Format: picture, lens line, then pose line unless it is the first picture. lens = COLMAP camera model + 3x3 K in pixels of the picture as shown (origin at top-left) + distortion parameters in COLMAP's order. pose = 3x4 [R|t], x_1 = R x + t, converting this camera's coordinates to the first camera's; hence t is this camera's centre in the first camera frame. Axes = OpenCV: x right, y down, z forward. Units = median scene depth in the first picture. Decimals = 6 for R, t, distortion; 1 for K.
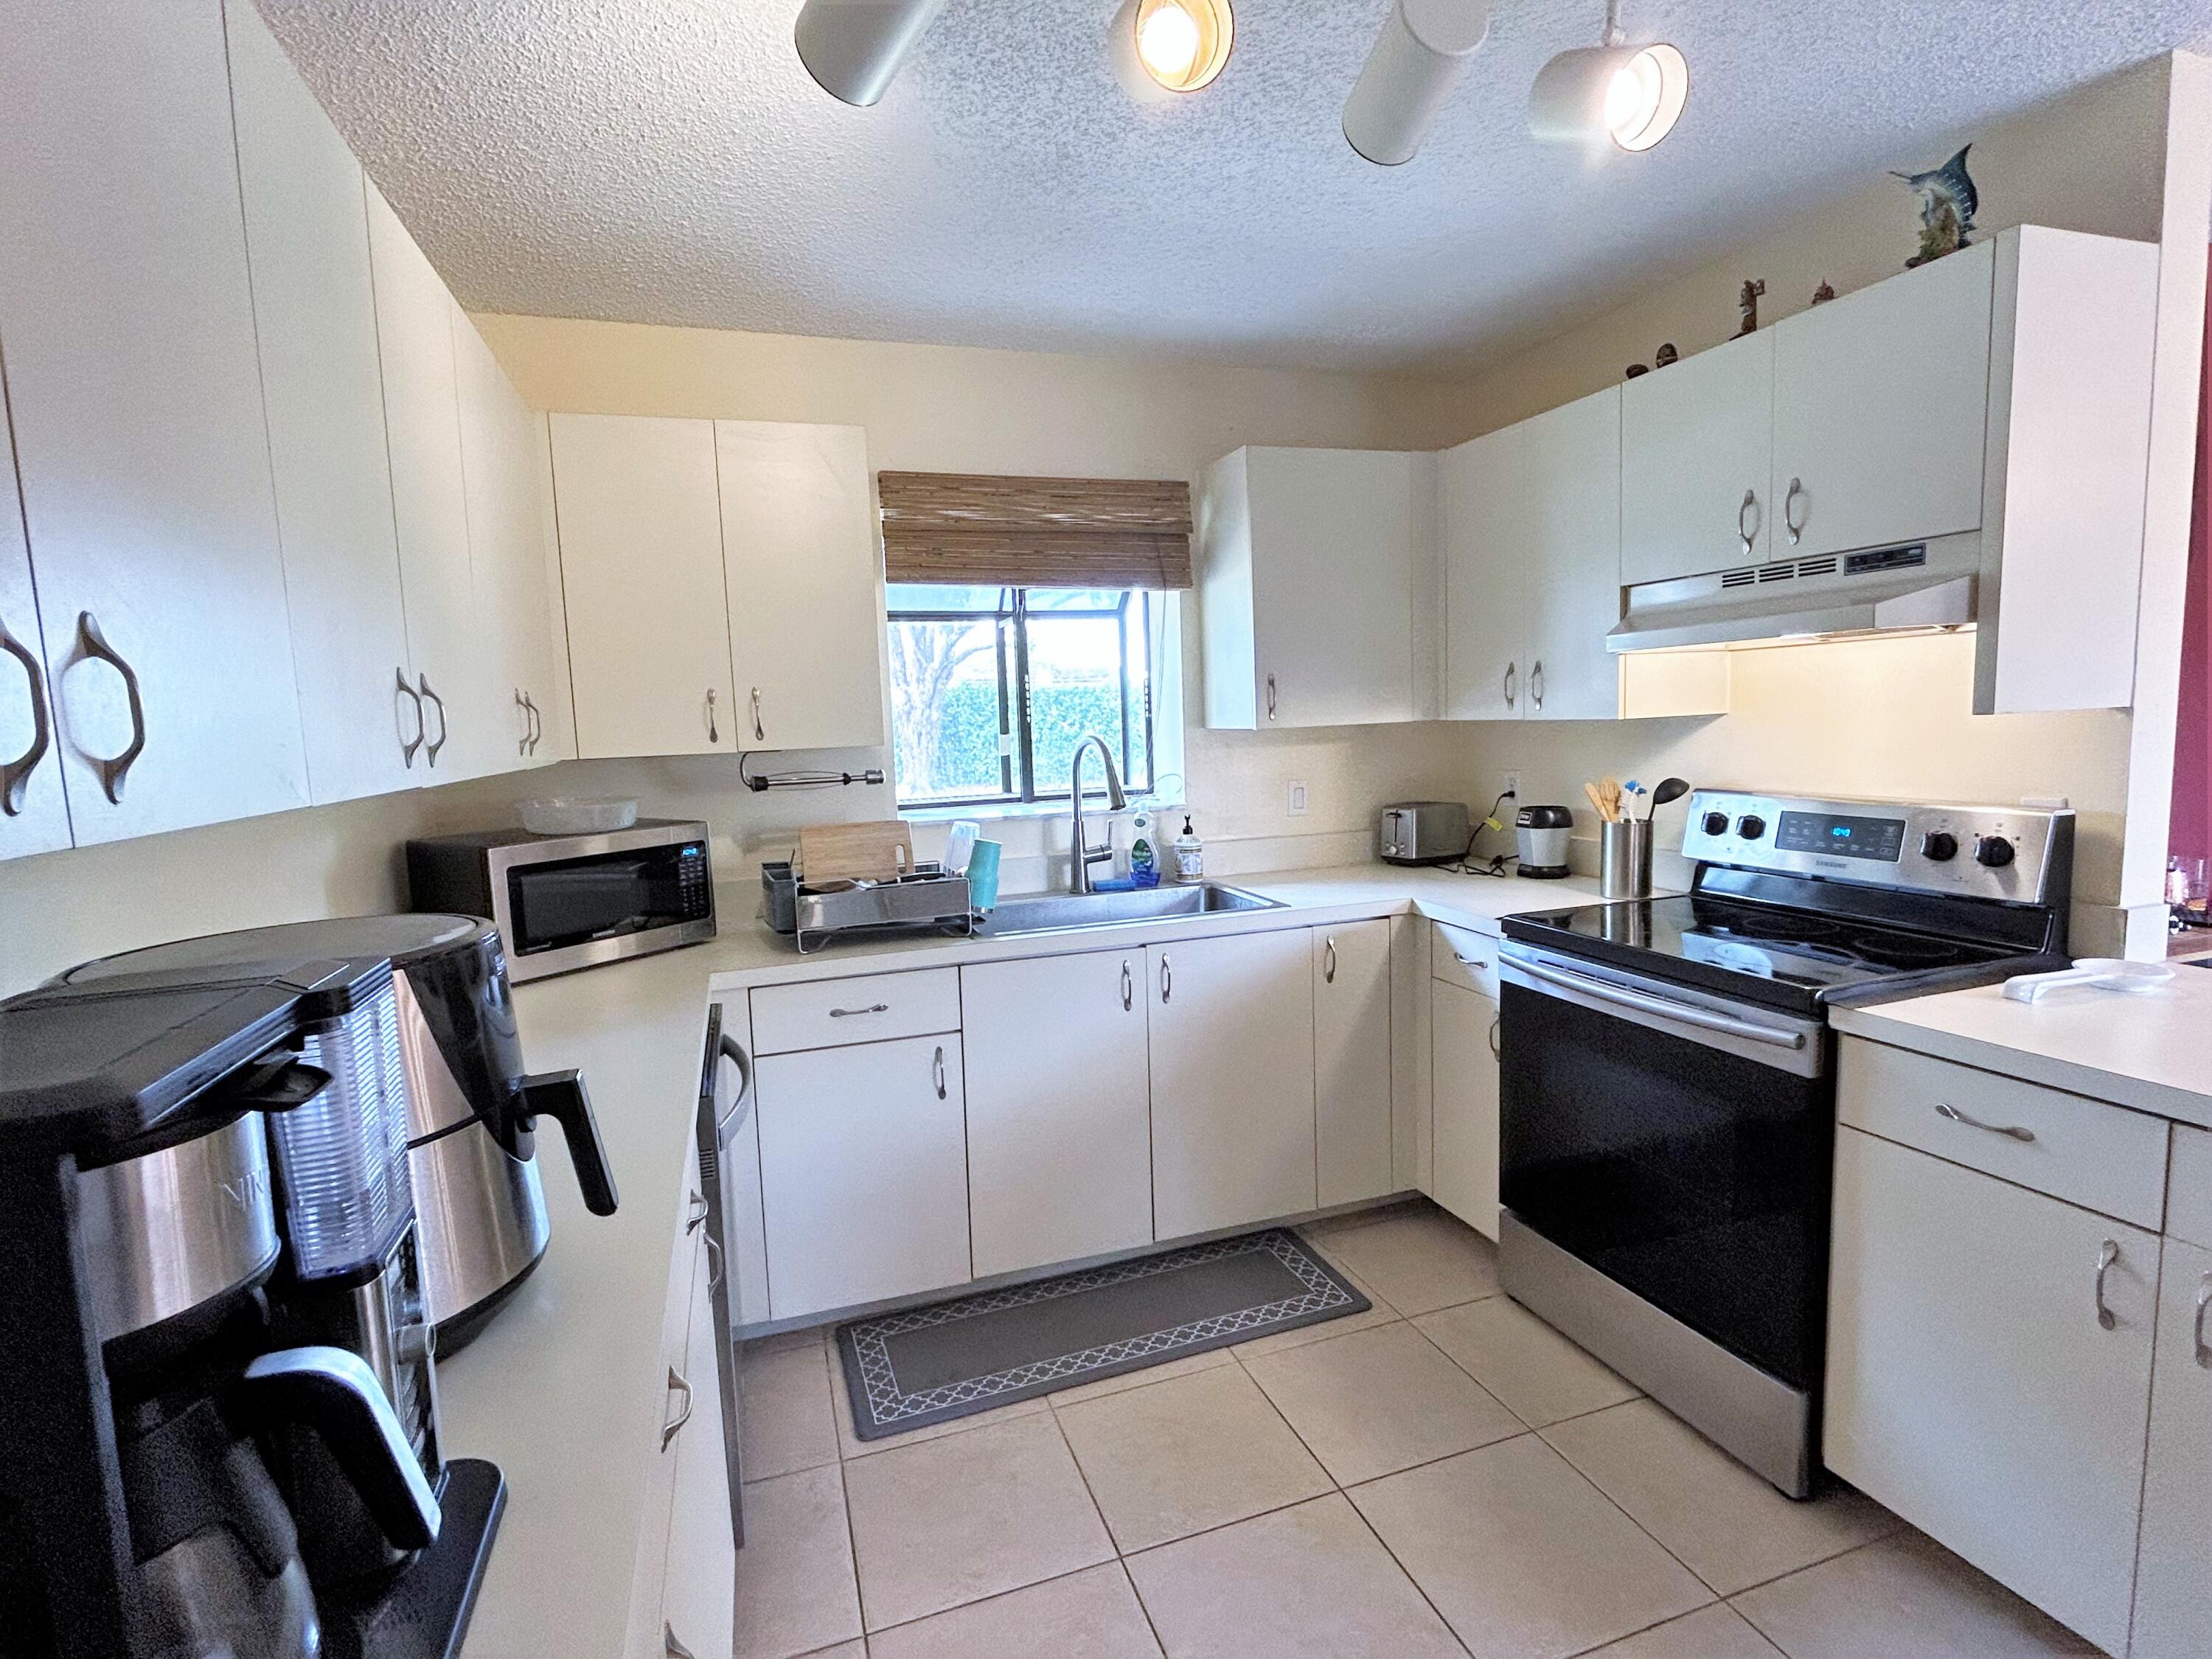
lens RADIAL K [[1075.0, 0, 1094.4], [0, 1075.0, 821.9], [0, 0, 1]] dist [0.003126, -0.000157]
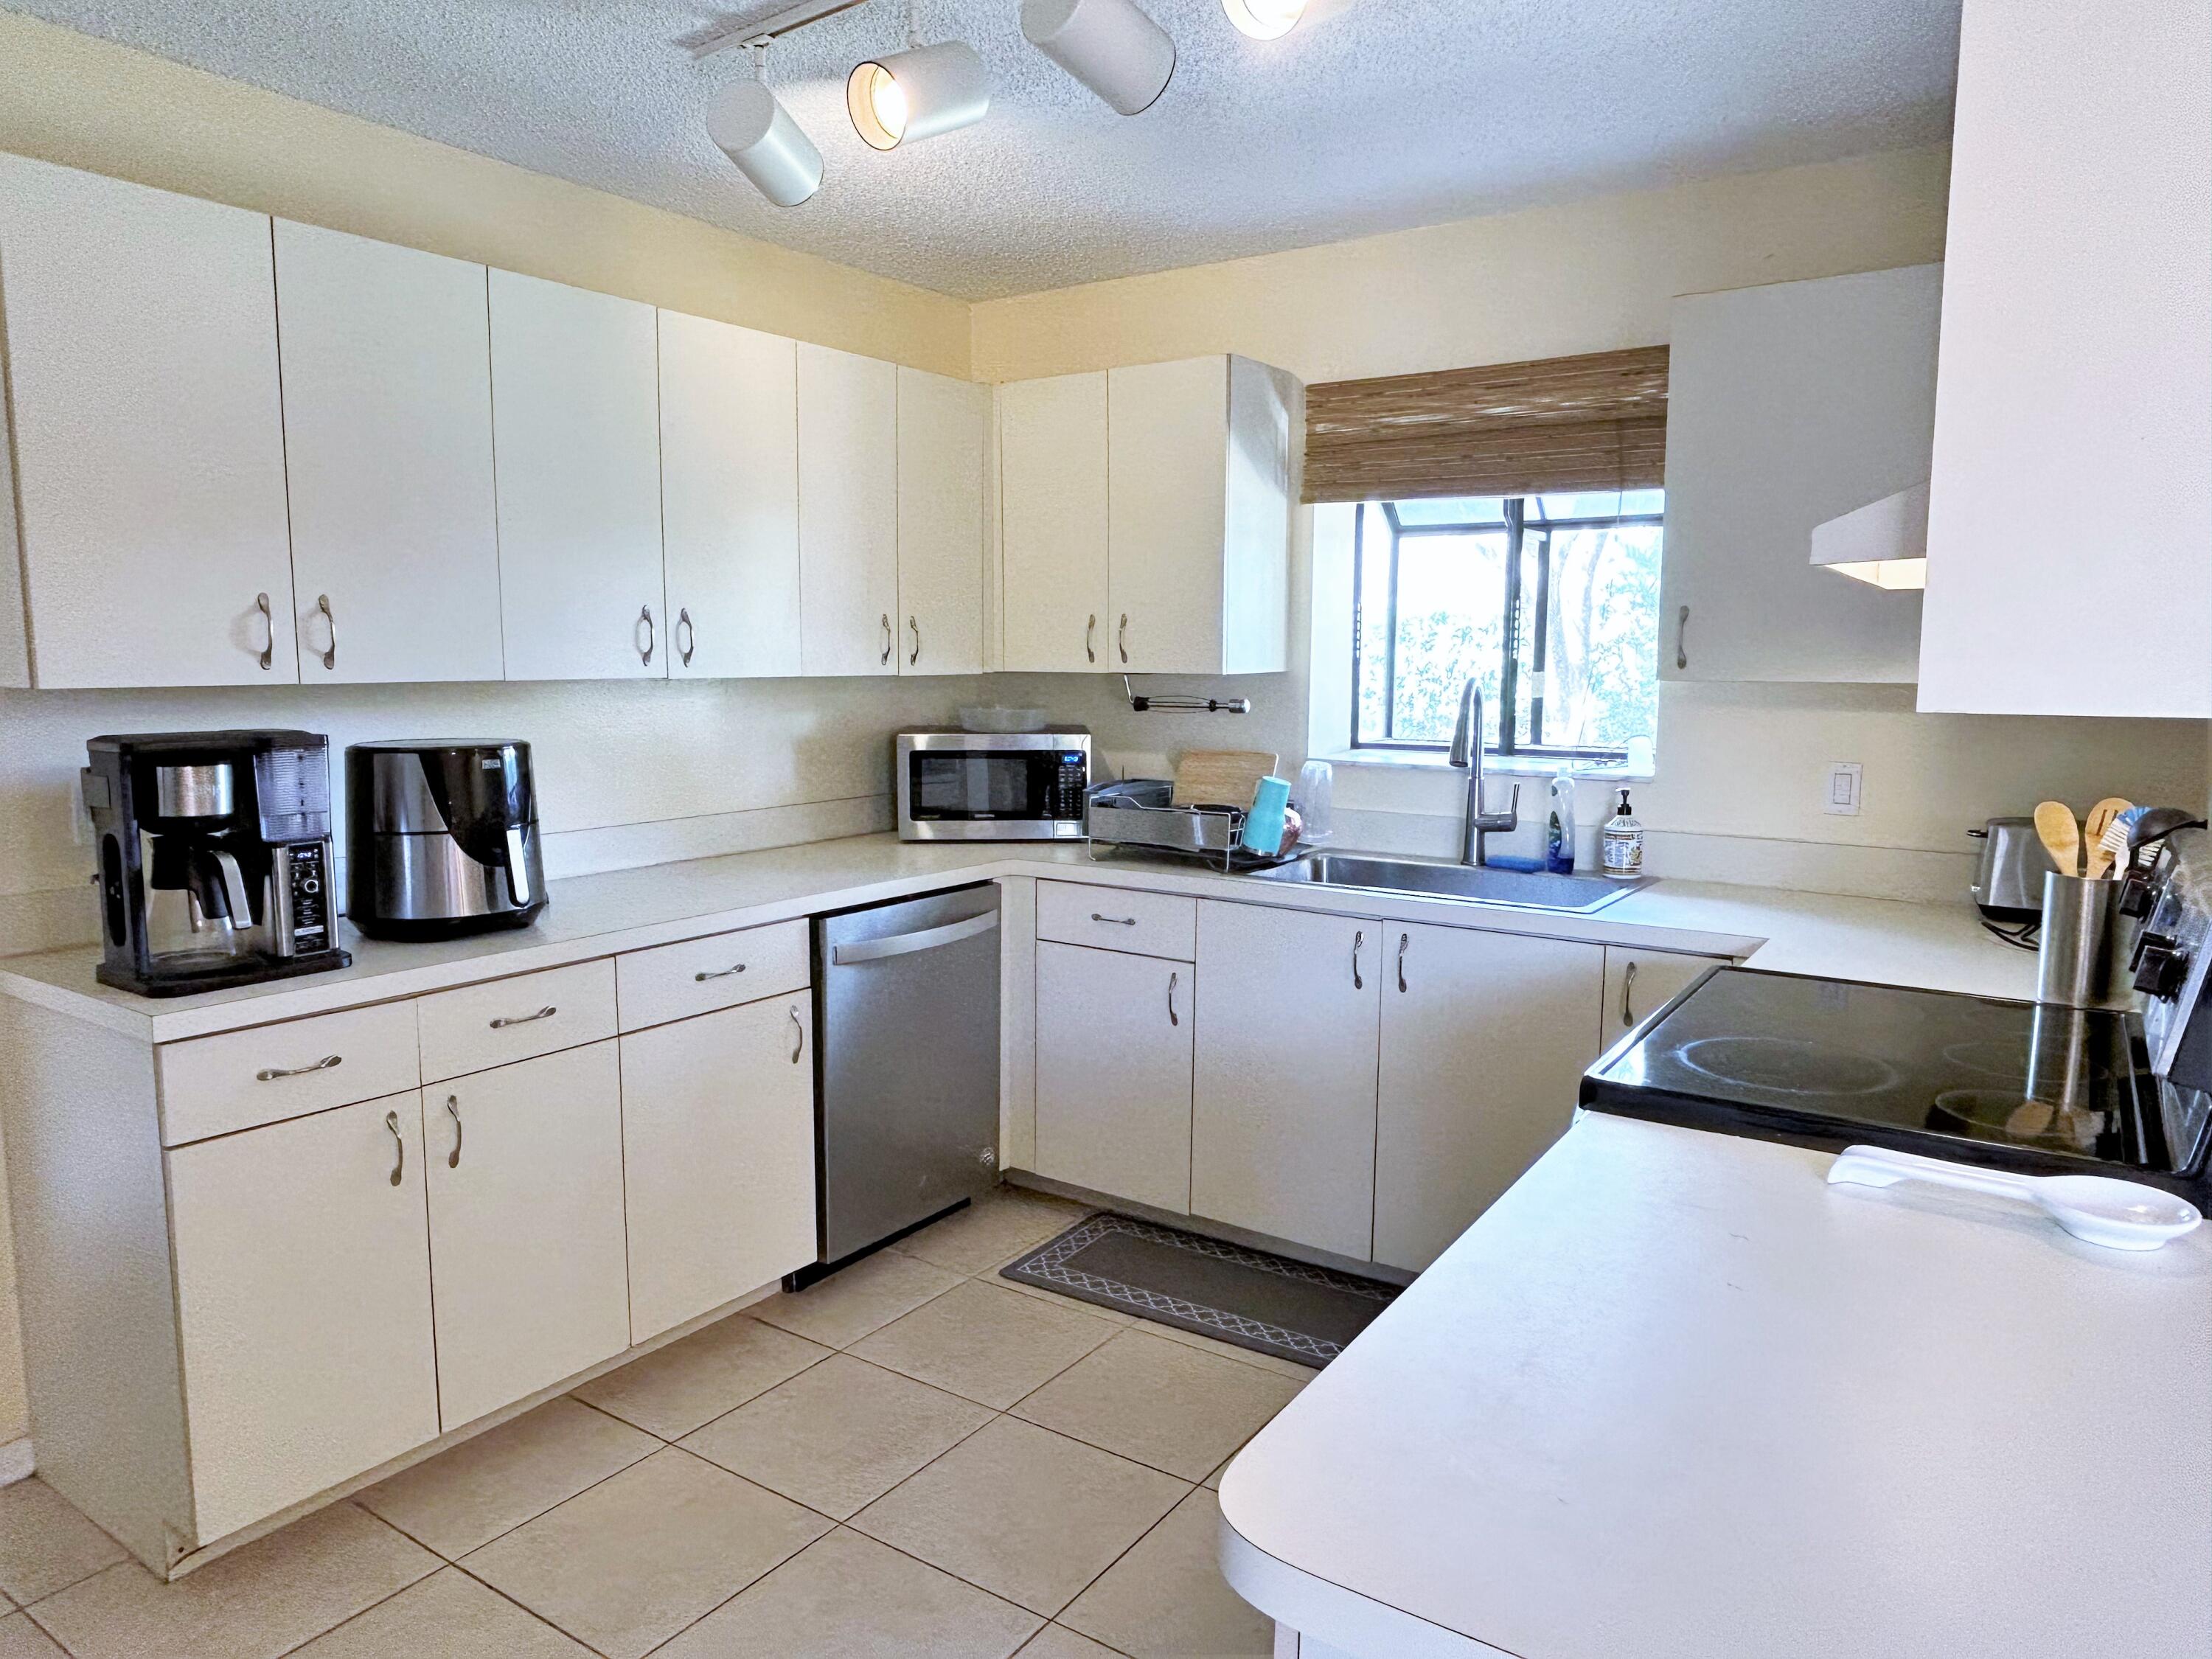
lens RADIAL K [[1437.4, 0, 1099.0], [0, 1437.4, 824.1], [0, 0, 1]] dist [0.006894, -0.015964]
pose [[0.603514, 0.132542, -0.786259, 0.750371], [-0.106748, 0.990641, 0.085058, -0.032479], [0.790175, 0.032598, 0.612014, 0.097293]]
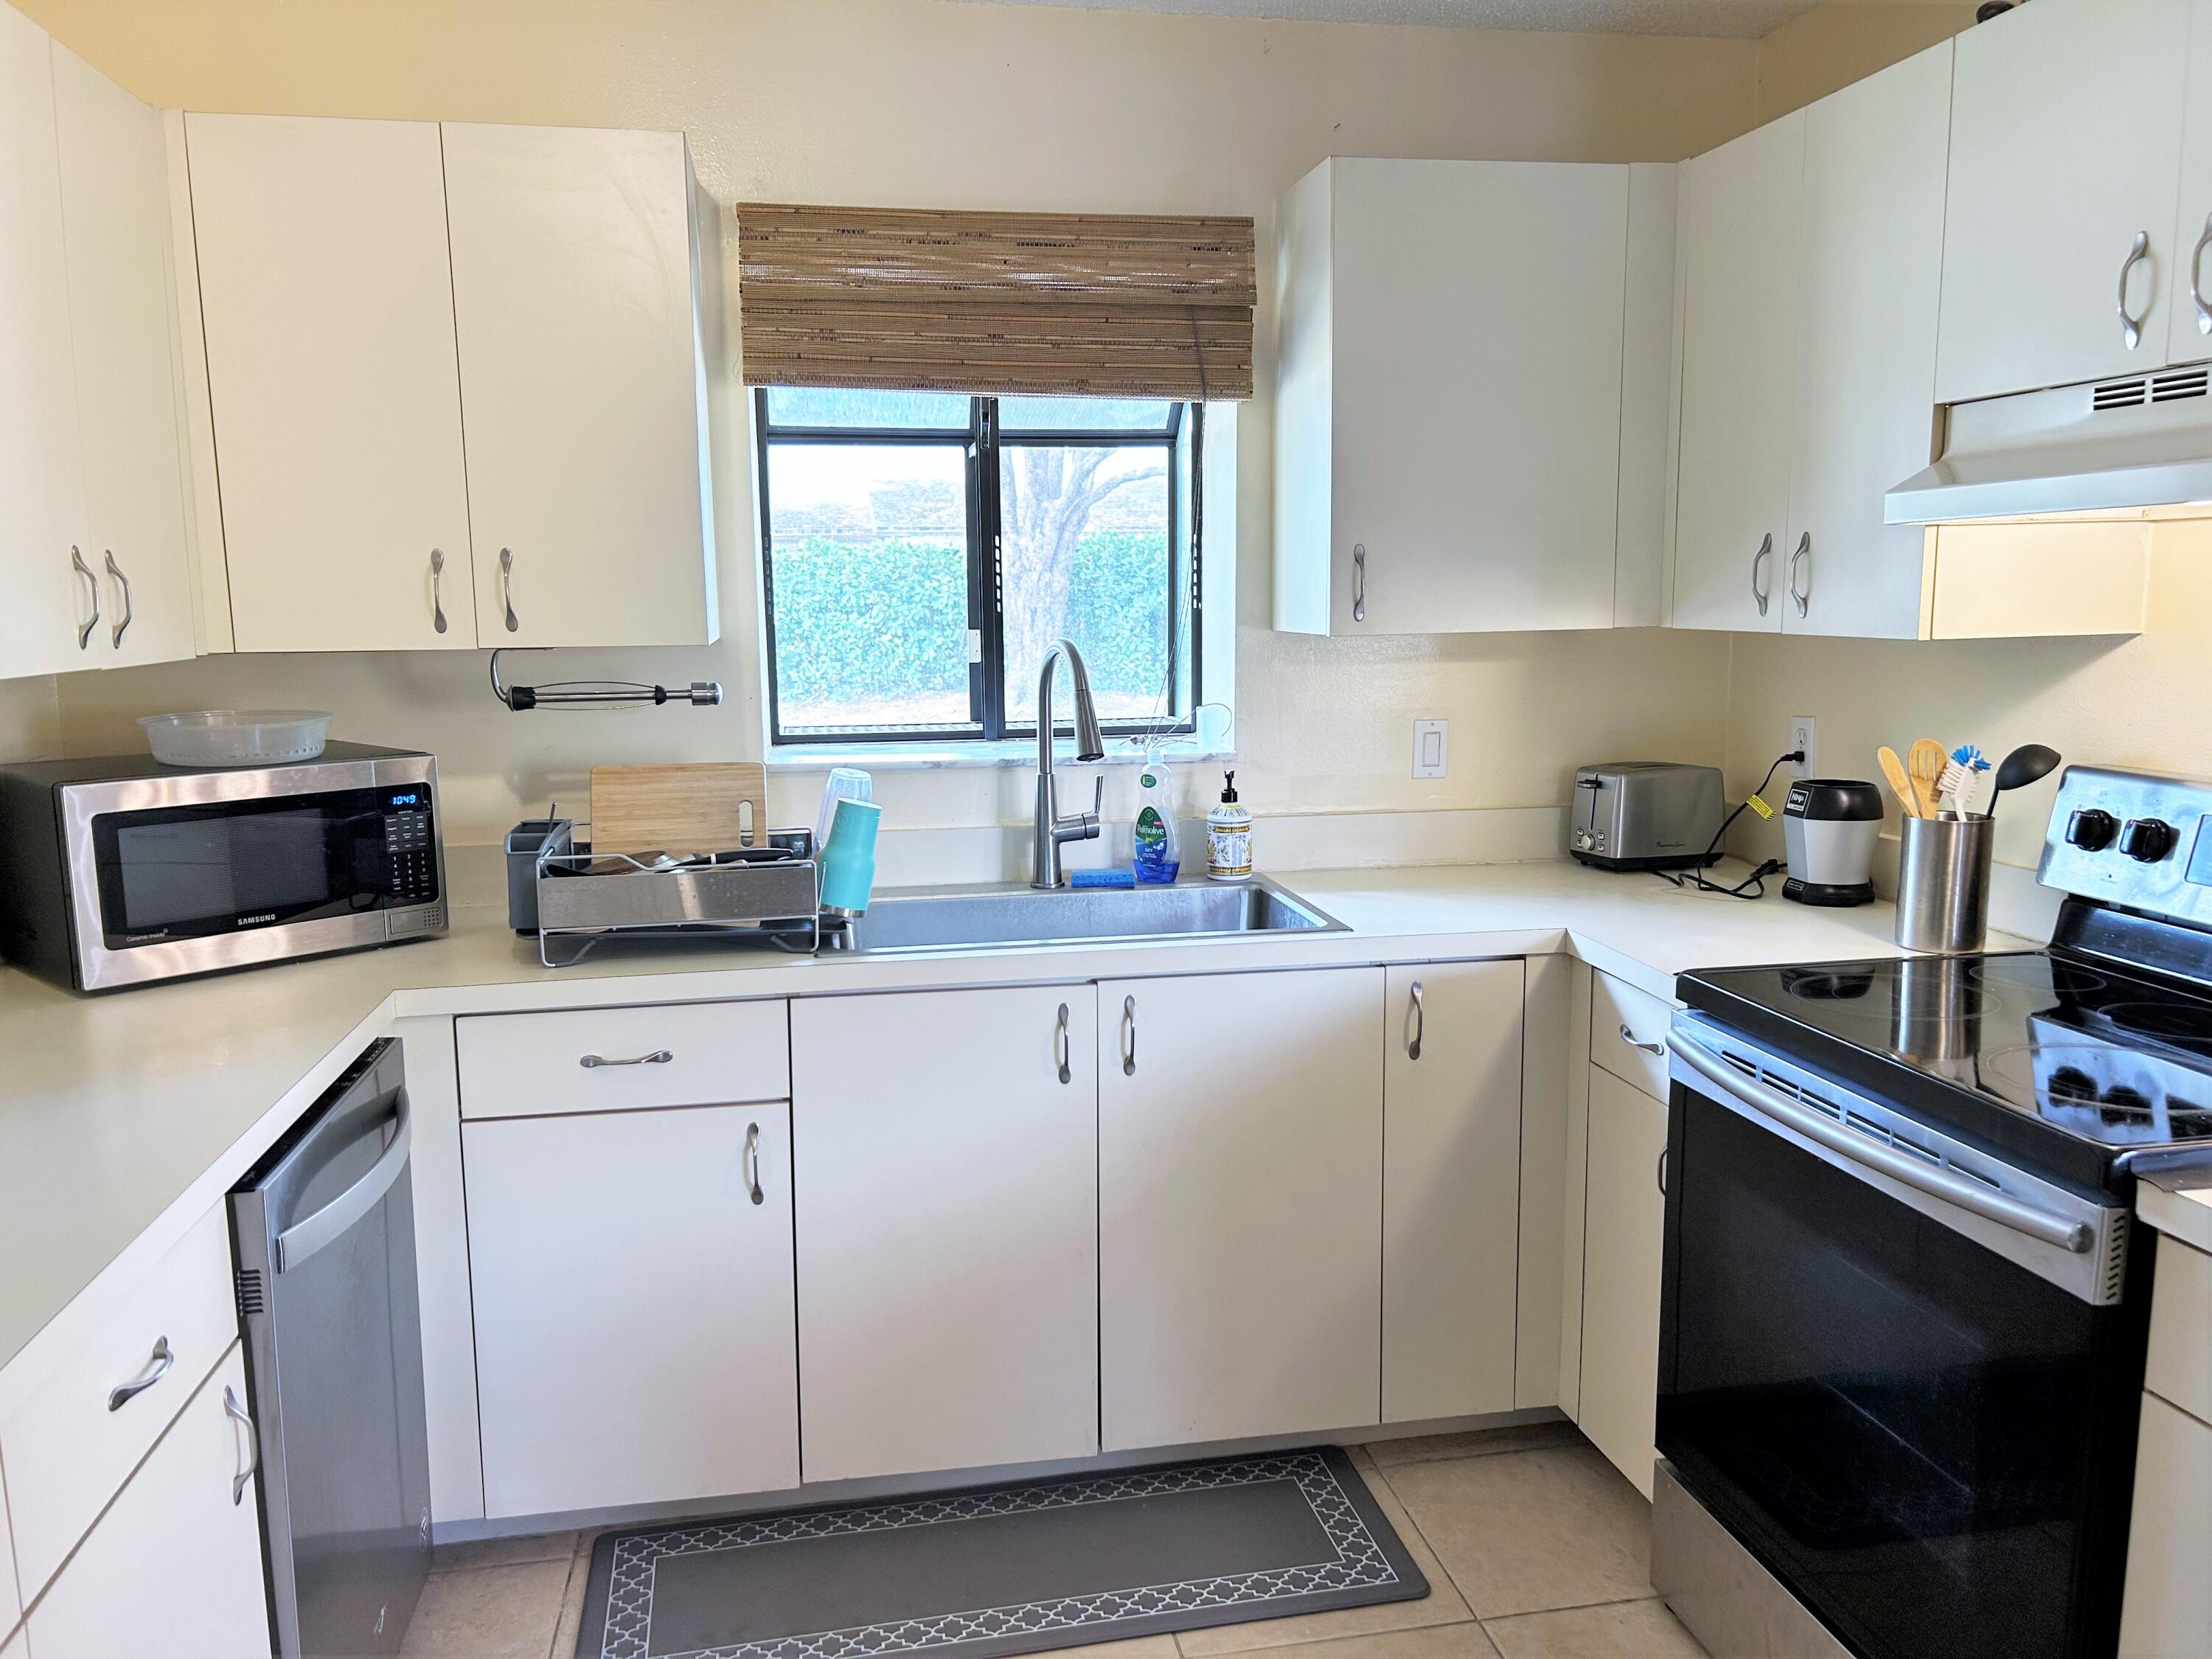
lens RADIAL K [[1667.0, 0, 1096.2], [0, 1667.0, 837.1], [0, 0, 1]] dist [0.070008, -0.083073]
pose [[0.989457, 0.047040, -0.136971, 0.162402], [-0.039840, 0.997700, 0.054843, -0.020259], [0.139236, -0.048808, 0.989056, 0.043842]]
